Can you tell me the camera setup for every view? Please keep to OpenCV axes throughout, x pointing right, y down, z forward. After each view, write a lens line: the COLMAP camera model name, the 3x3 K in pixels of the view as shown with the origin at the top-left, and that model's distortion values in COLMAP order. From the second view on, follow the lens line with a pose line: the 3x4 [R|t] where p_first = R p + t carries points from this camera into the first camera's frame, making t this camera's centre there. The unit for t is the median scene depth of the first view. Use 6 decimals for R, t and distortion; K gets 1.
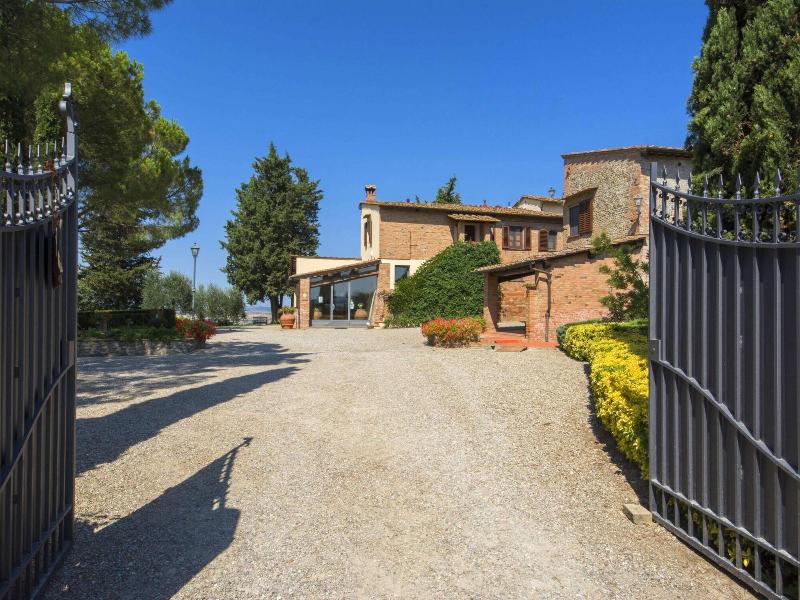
lens RADIAL K [[483.4, 0, 402.2], [0, 483.4, 306.6], [0, 0, 1]] dist [0.018079, 0.001544]
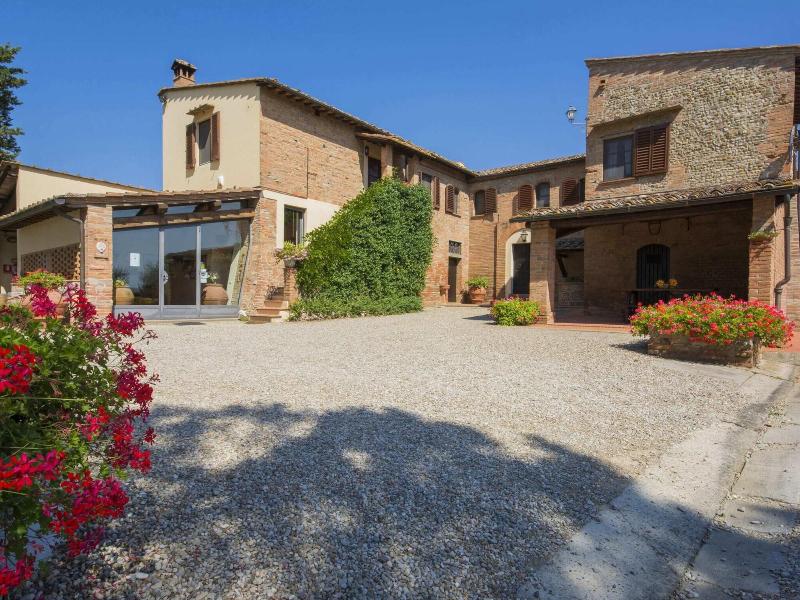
lens RADIAL K [[470.0, 0, 401.1], [0, 470.0, 305.8], [0, 0, 1]] dist [0.016777, -0.002863]
pose [[0.808927, -0.004957, 0.587889, -0.225489], [-0.010207, 0.999695, 0.022474, 0.015371], [-0.587821, -0.024180, 0.808630, 0.503693]]
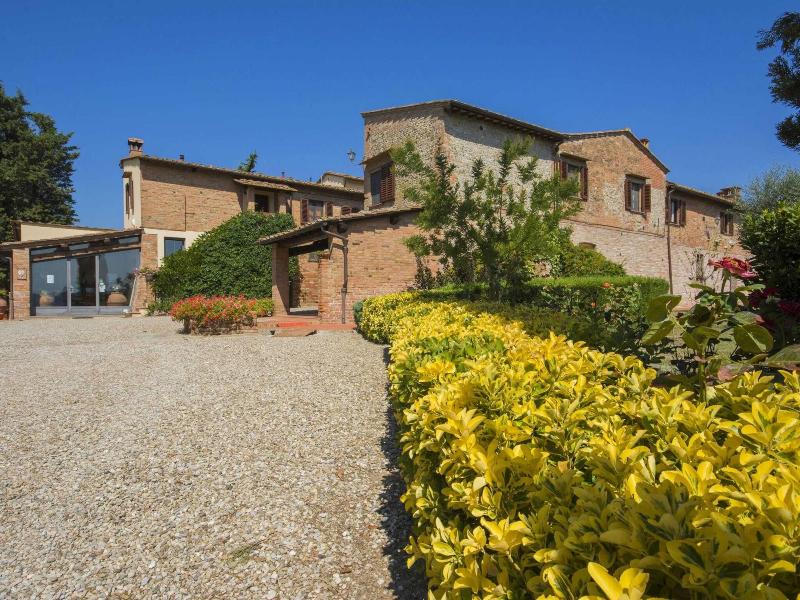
lens RADIAL K [[470.0, 0, 390.4], [0, 470.0, 309.2], [0, 0, 1]] dist [0.016777, -0.002863]
pose [[0.935616, -0.016022, 0.352655, 0.058559], [0.008624, 0.999709, 0.022540, 0.019162], [-0.352913, -0.018048, 0.935482, 0.146529]]
